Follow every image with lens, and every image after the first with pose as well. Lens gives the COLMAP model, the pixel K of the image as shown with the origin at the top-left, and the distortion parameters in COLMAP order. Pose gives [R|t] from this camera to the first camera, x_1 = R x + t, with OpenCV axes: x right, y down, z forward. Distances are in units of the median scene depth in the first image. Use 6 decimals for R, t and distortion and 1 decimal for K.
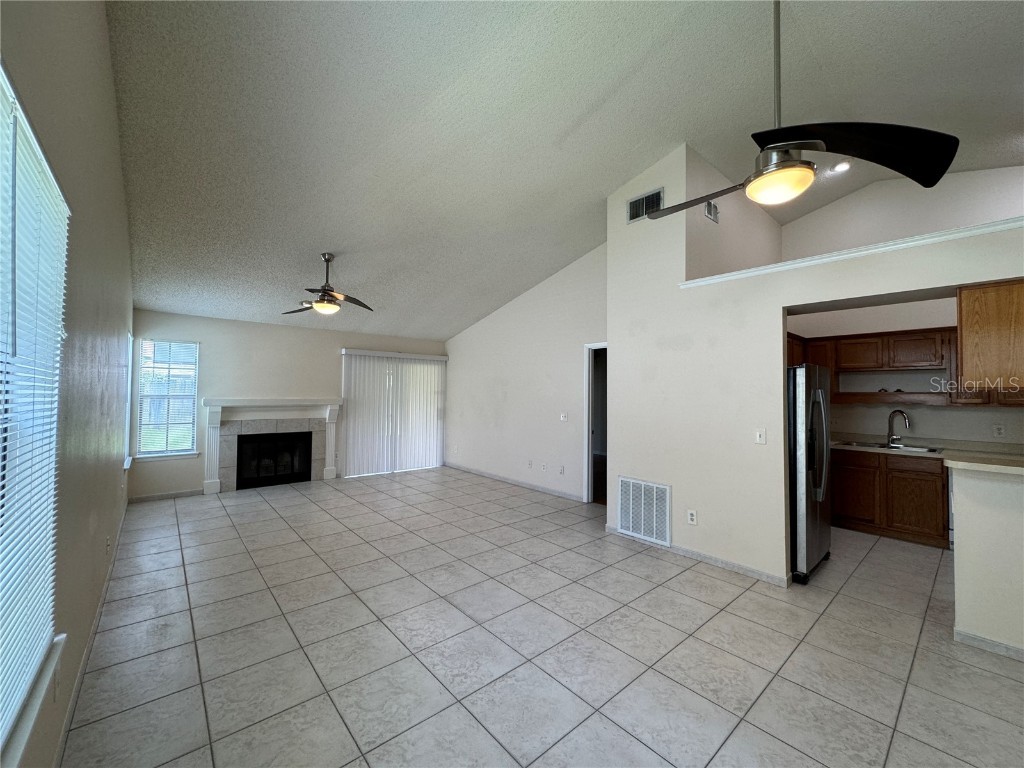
lens RADIAL K [[408.2, 0, 511.3], [0, 408.2, 382.7], [0, 0, 1]] dist [0.000511, -0.000175]
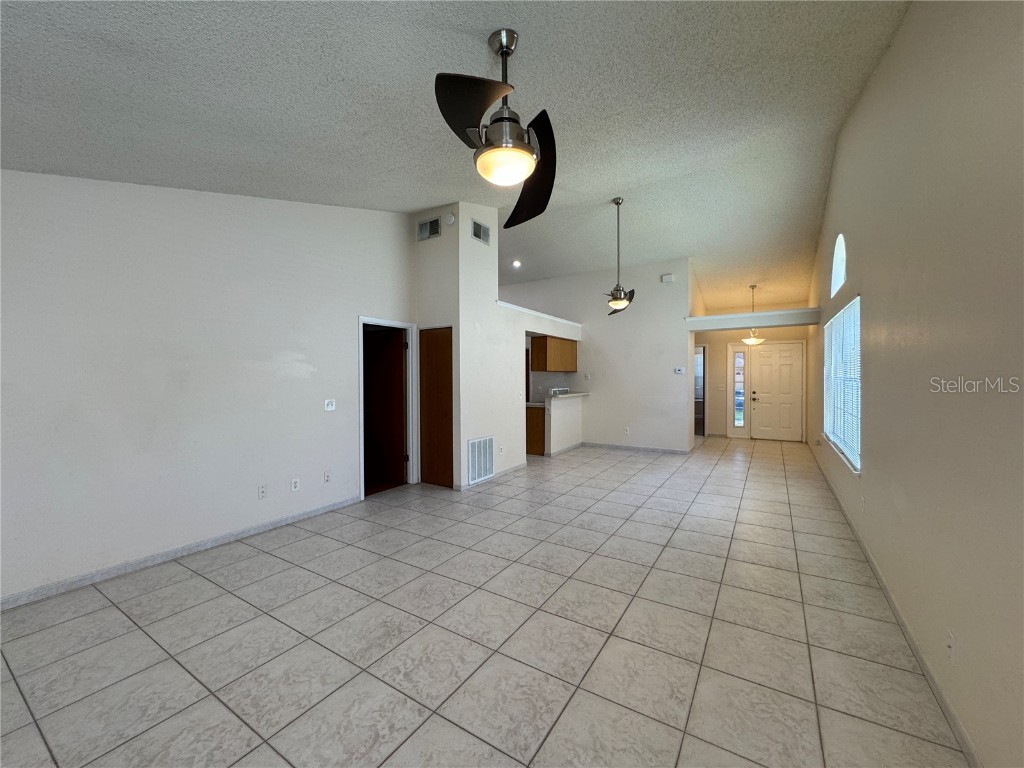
lens RADIAL K [[408.2, 0, 511.9], [0, 408.2, 382.6], [0, 0, 1]] dist [0.000511, -0.000175]
pose [[-0.288052, -0.020156, 0.957403, -1.044352], [-0.019804, 0.999690, 0.015088, 0.035021], [-0.957410, -0.014614, -0.288361, 1.353800]]
